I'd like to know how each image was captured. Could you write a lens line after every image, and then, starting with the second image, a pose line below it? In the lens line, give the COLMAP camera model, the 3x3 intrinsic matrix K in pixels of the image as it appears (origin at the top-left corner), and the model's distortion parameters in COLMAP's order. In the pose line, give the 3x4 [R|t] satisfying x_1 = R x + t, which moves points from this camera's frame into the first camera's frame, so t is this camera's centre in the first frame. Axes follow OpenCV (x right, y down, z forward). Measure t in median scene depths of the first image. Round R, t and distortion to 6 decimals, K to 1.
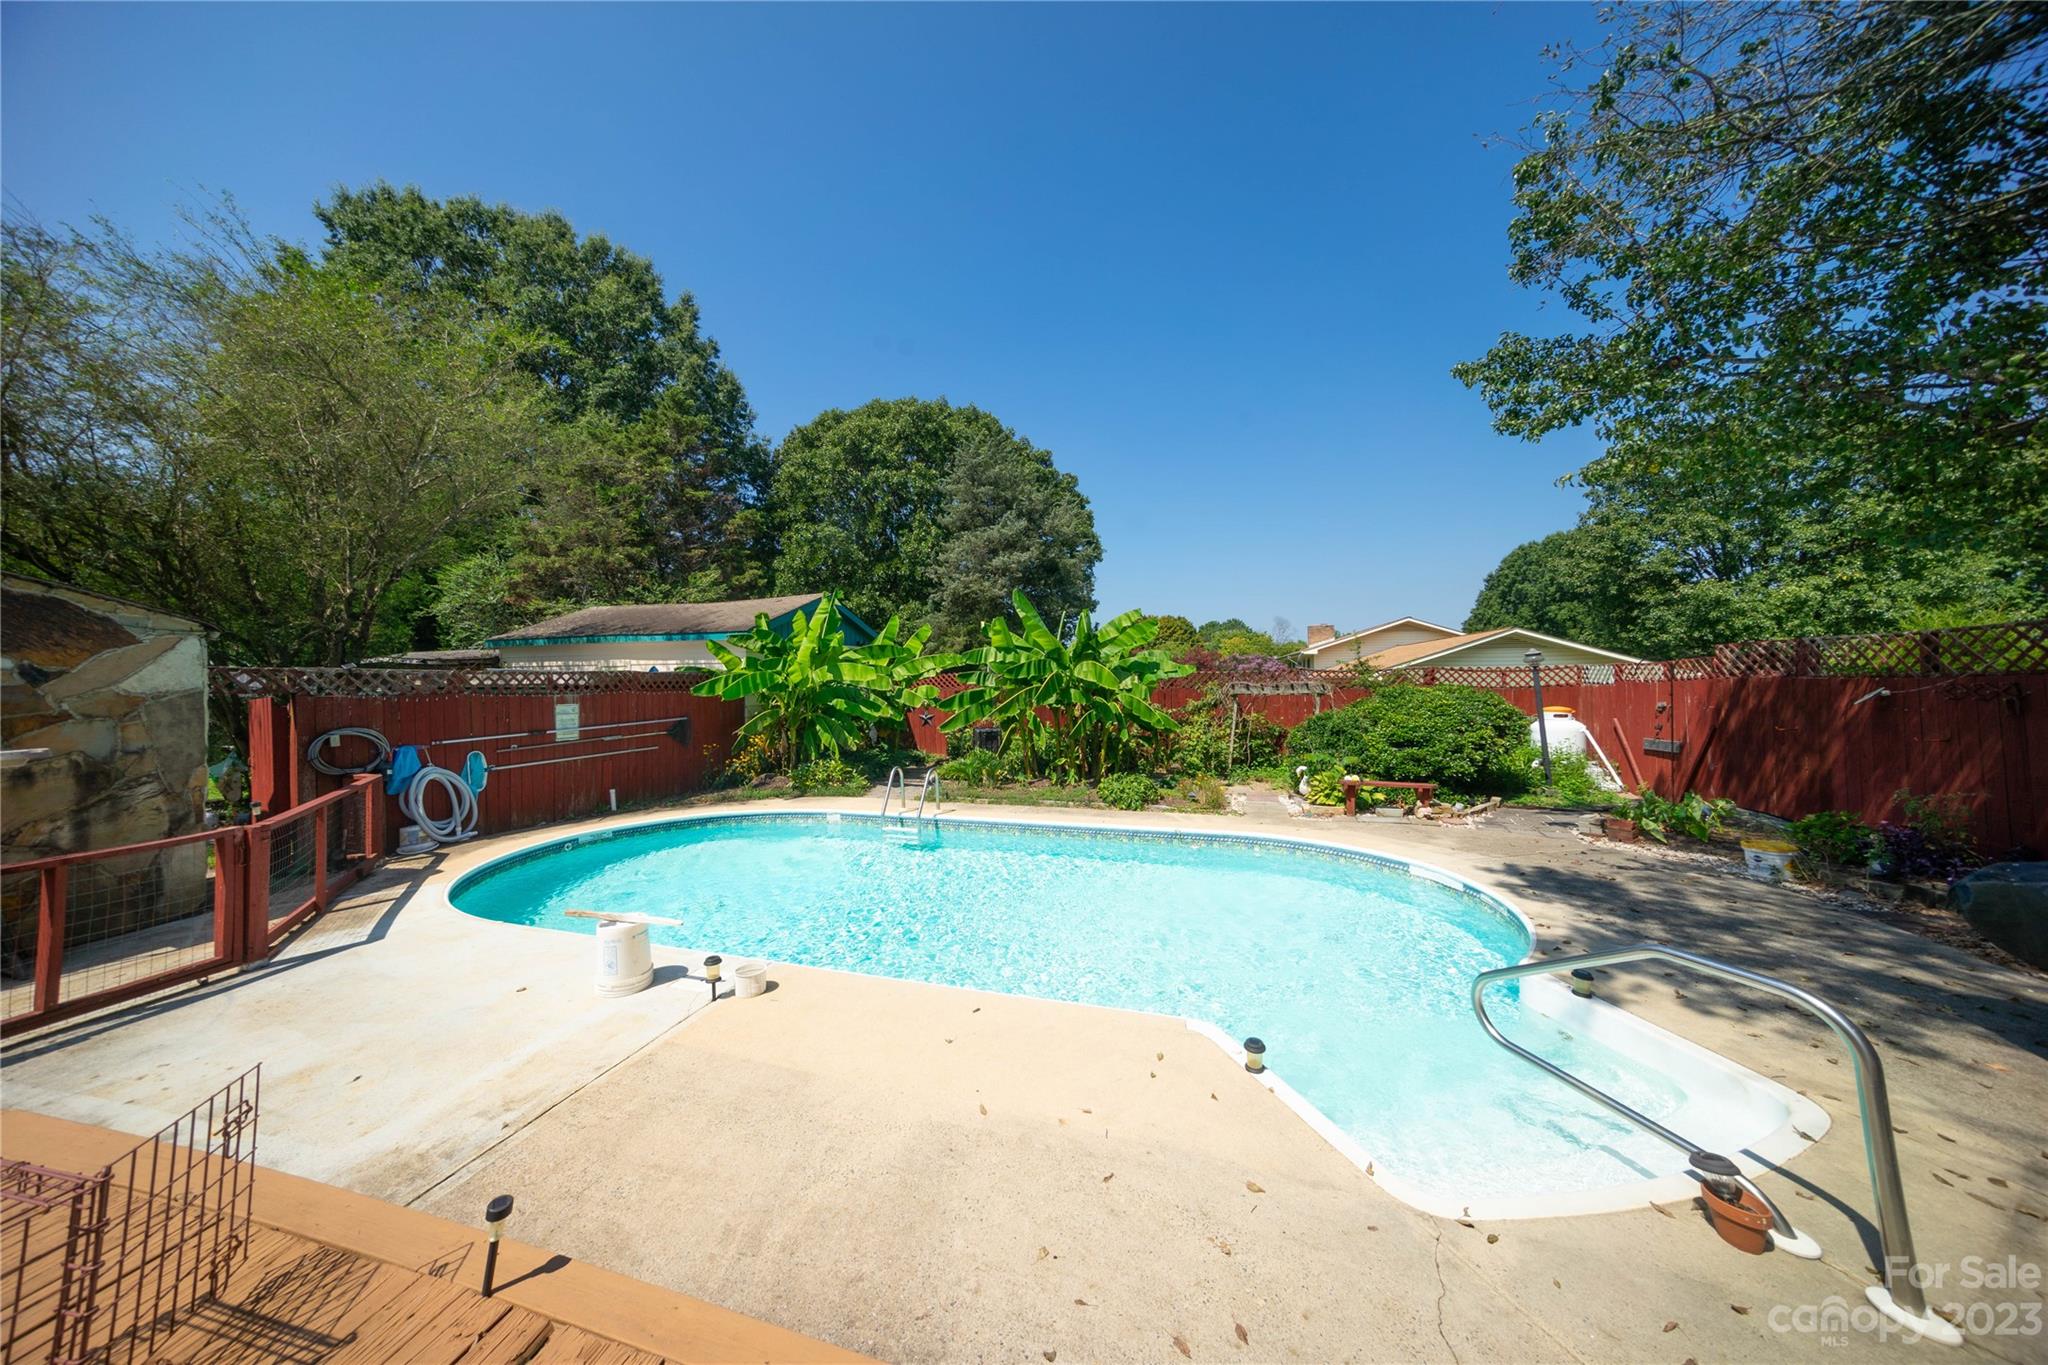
lens RADIAL K [[662.4, 0, 1009.5], [0, 662.4, 690.9], [0, 0, 1]] dist [-0.002479, 0.000261]
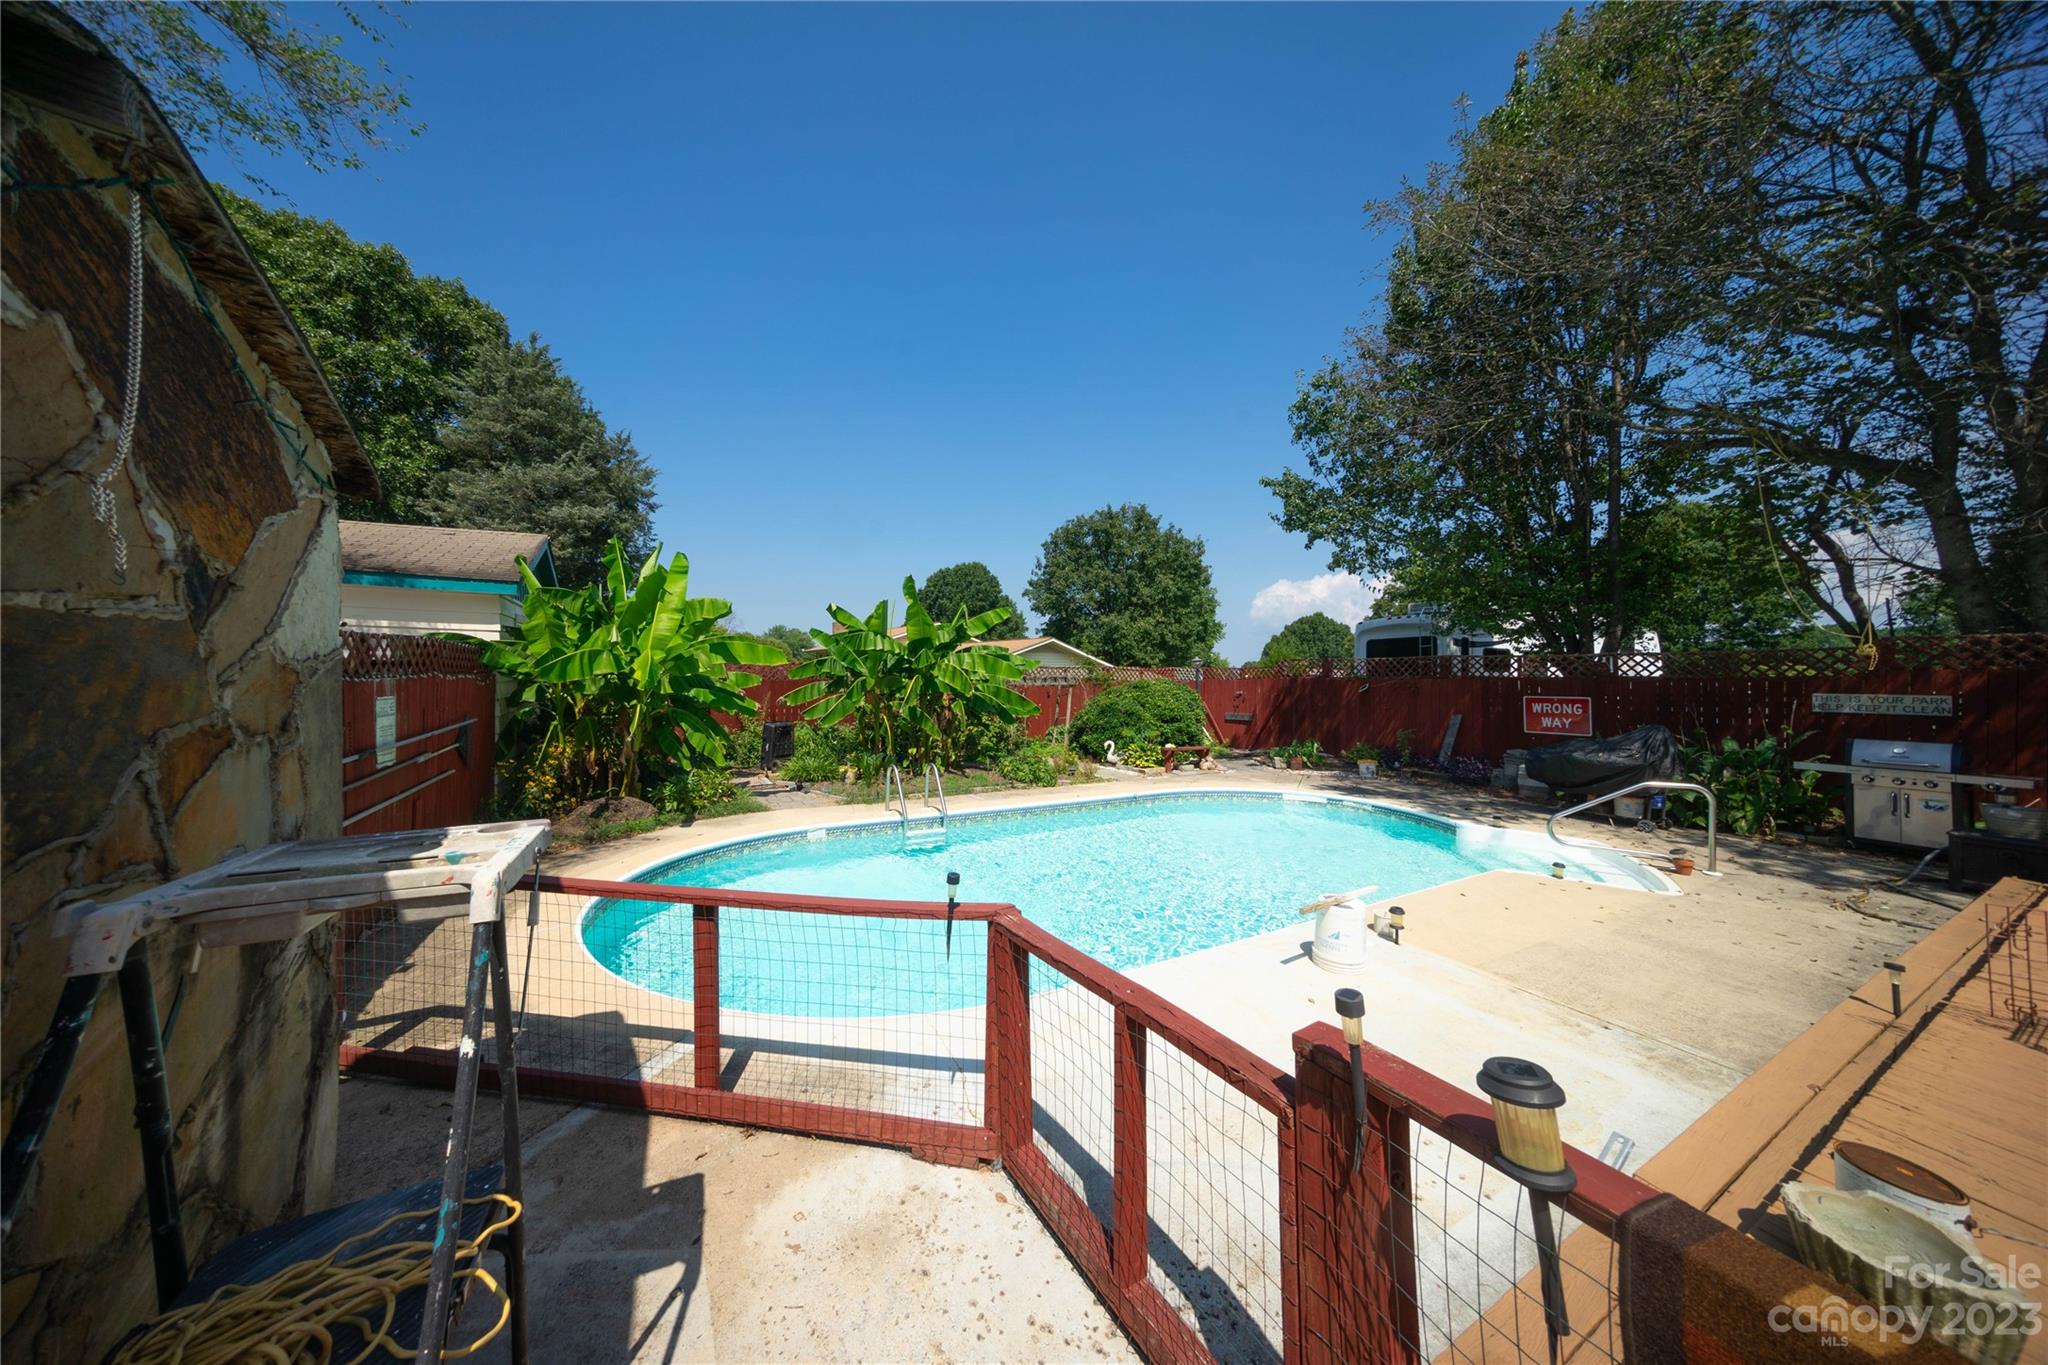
lens RADIAL K [[662.4, 0, 1017.4], [0, 662.4, 672.2], [0, 0, 1]] dist [-0.002479, 0.000261]
pose [[0.687879, 0.019759, 0.725556, -0.712443], [-0.008212, 0.999777, -0.019441, 0.007010], [-0.725779, 0.007415, 0.687888, 0.275862]]
